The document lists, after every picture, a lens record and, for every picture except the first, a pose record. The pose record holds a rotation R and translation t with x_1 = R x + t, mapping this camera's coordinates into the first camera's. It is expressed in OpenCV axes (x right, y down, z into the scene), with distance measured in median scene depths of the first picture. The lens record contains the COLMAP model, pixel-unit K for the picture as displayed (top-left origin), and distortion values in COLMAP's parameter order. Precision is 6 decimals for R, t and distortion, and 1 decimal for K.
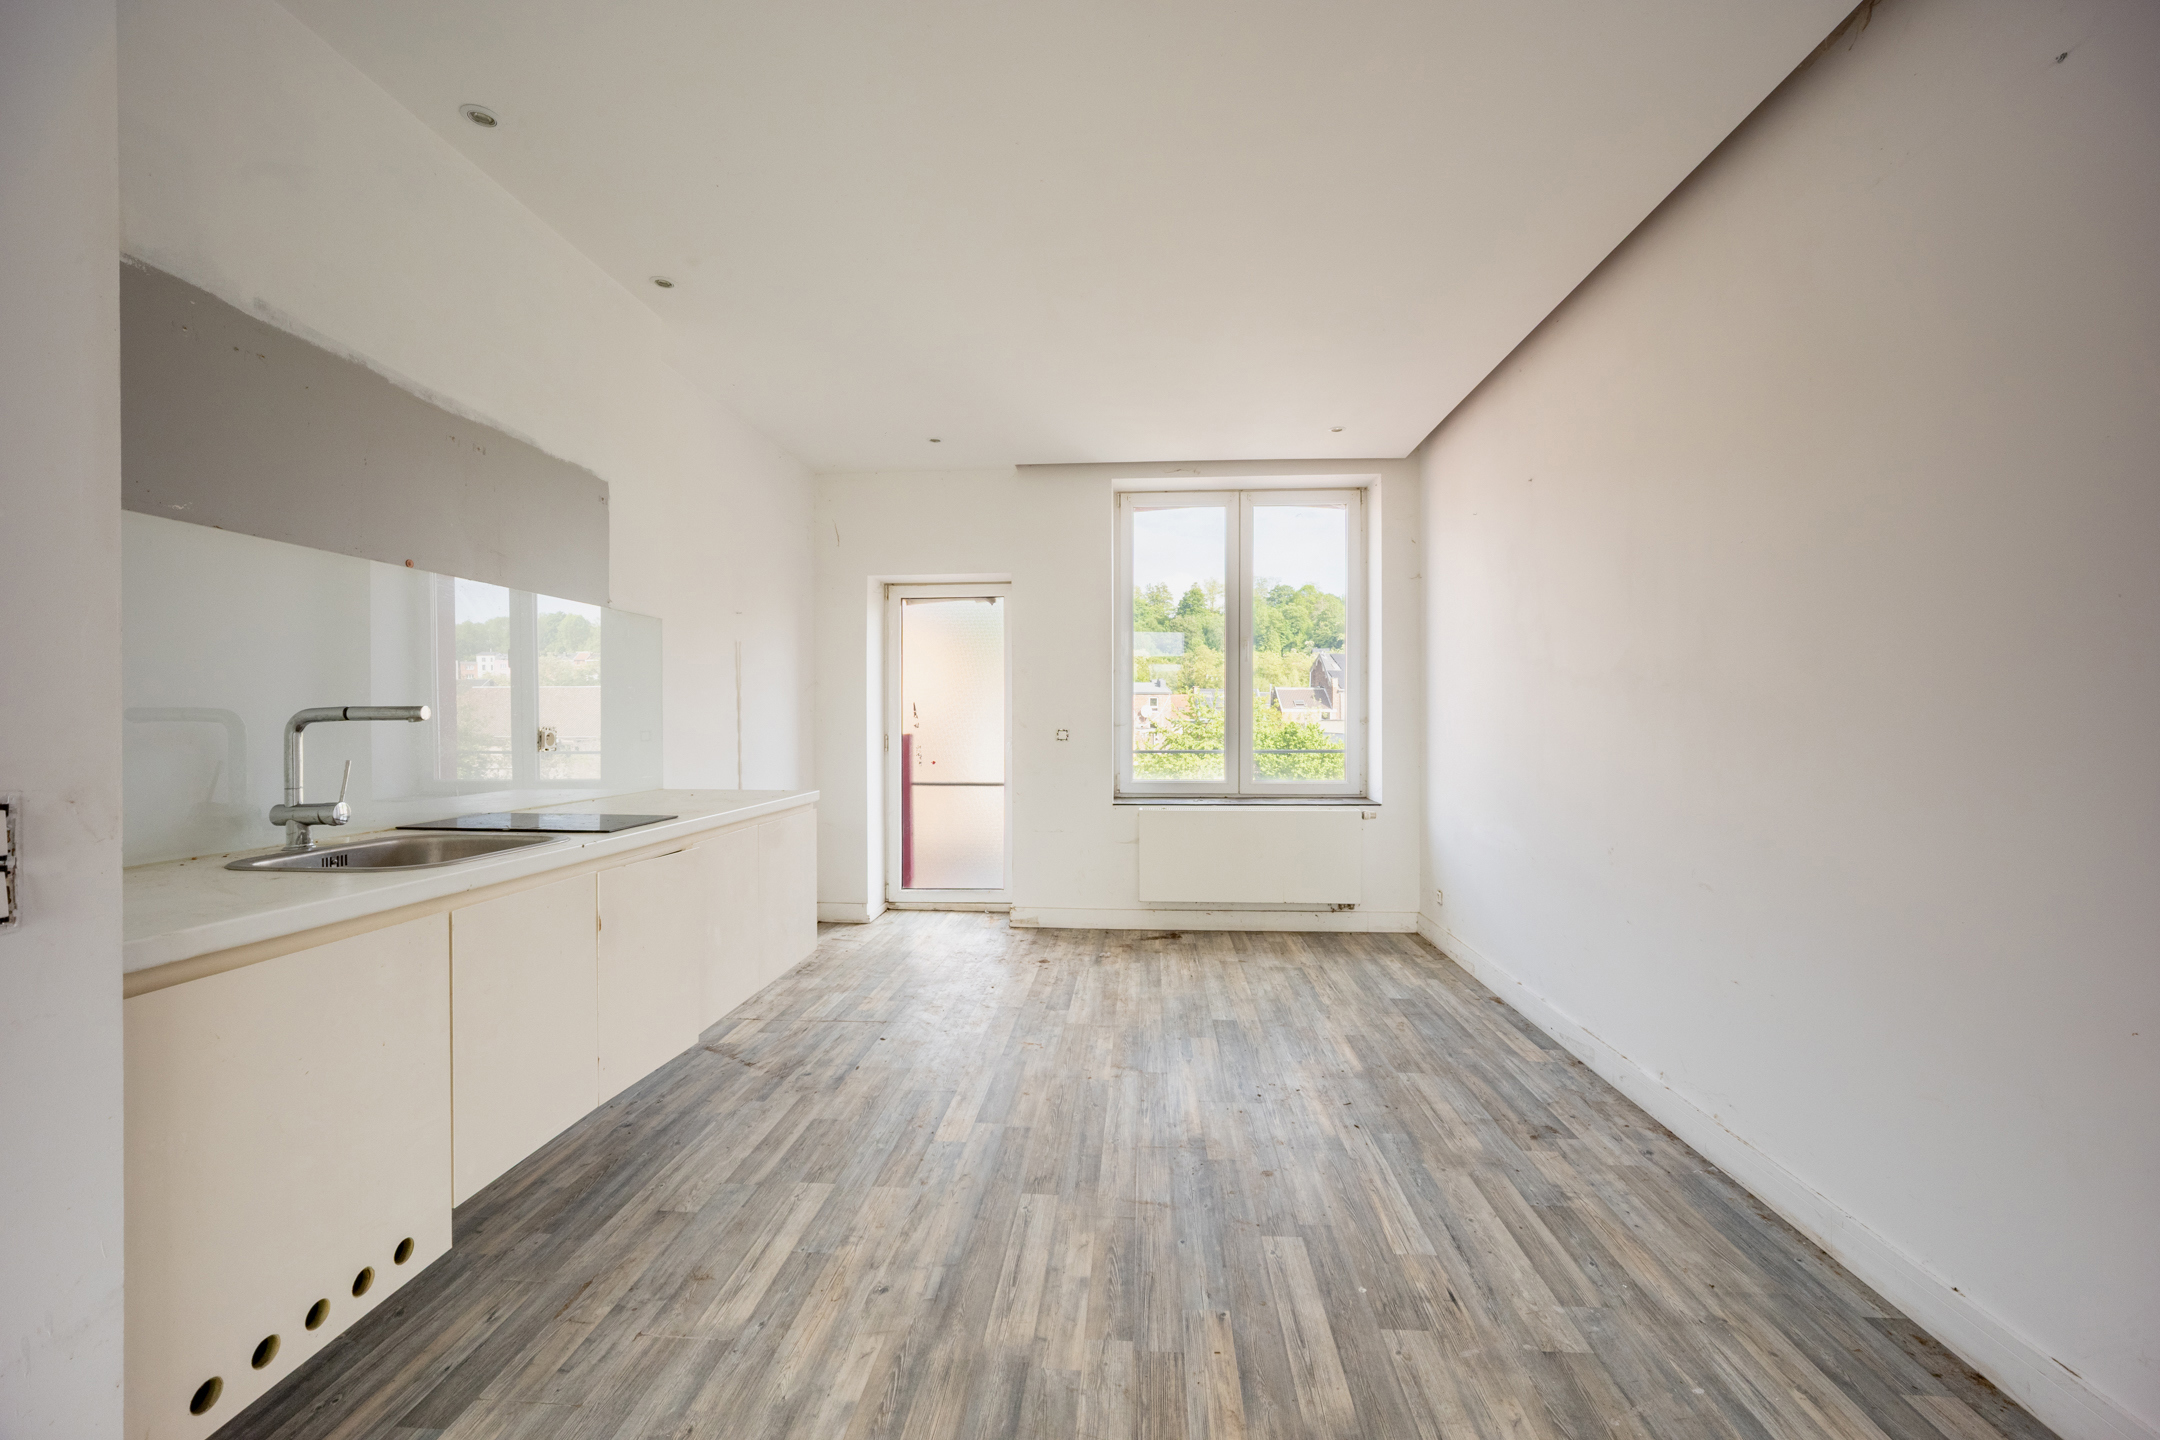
lens RADIAL K [[988.7, 0, 1072.9], [0, 988.7, 716.0], [0, 0, 1]] dist [-0.002792, 0.000821]
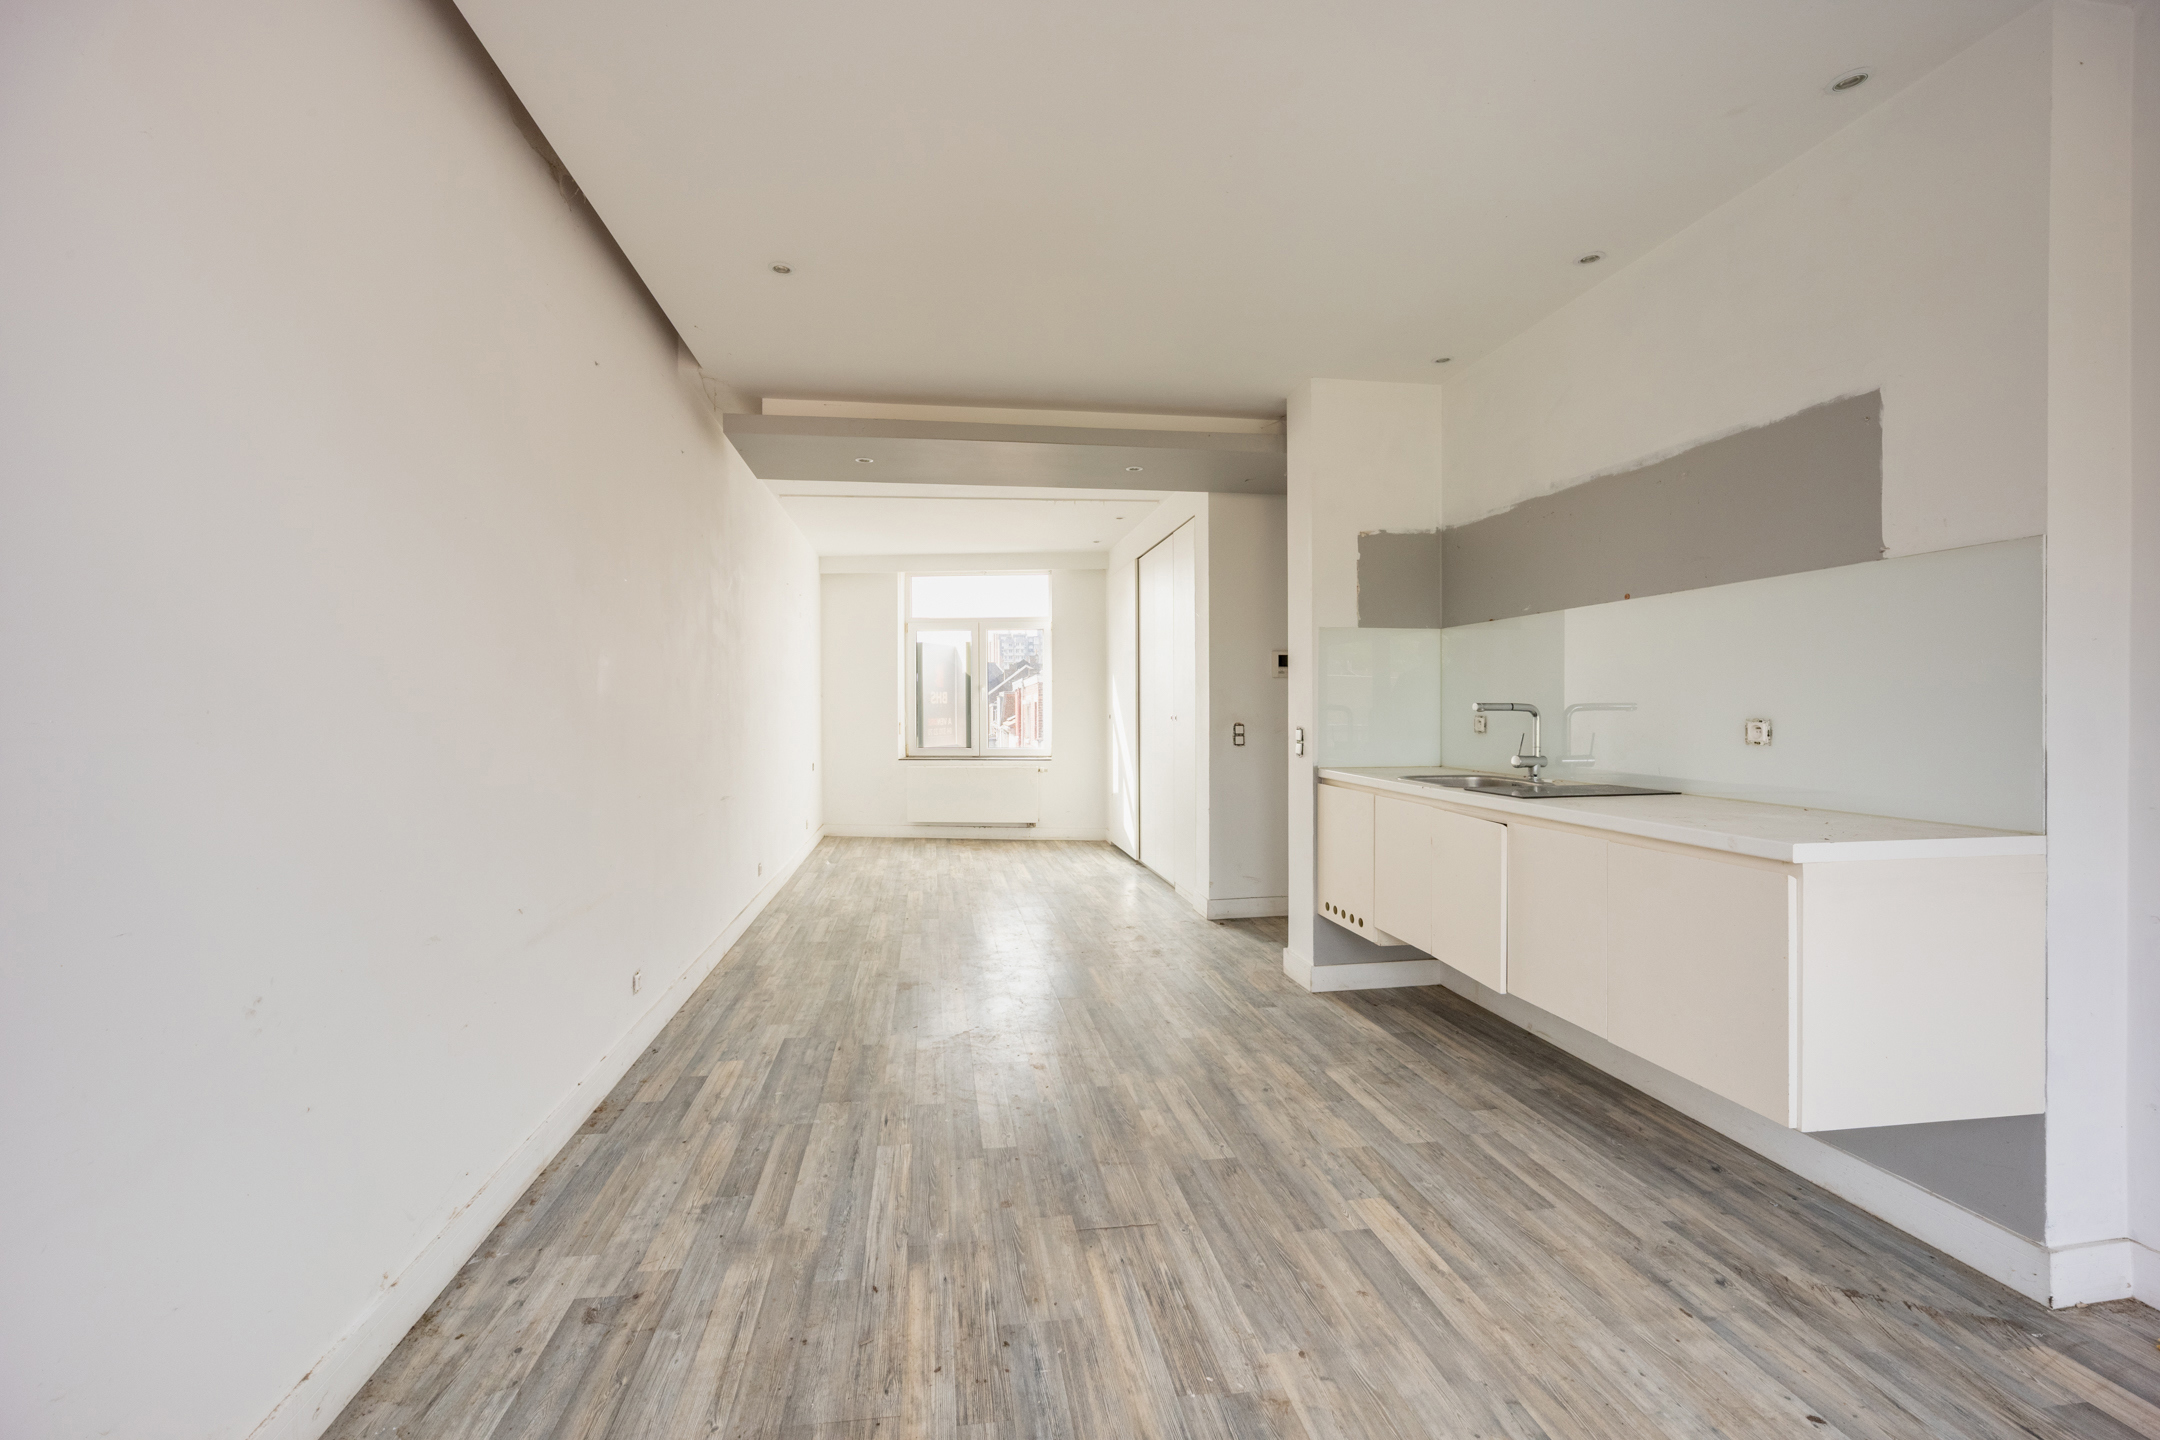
lens RADIAL K [[988.7, 0, 1072.9], [0, 988.7, 716.0], [0, 0, 1]] dist [-0.002792, 0.000821]
pose [[-0.977161, 0.007704, -0.212358, 0.335367], [0.006463, 0.999958, 0.006536, -0.002299], [0.212400, 0.005014, -0.977170, 1.954899]]
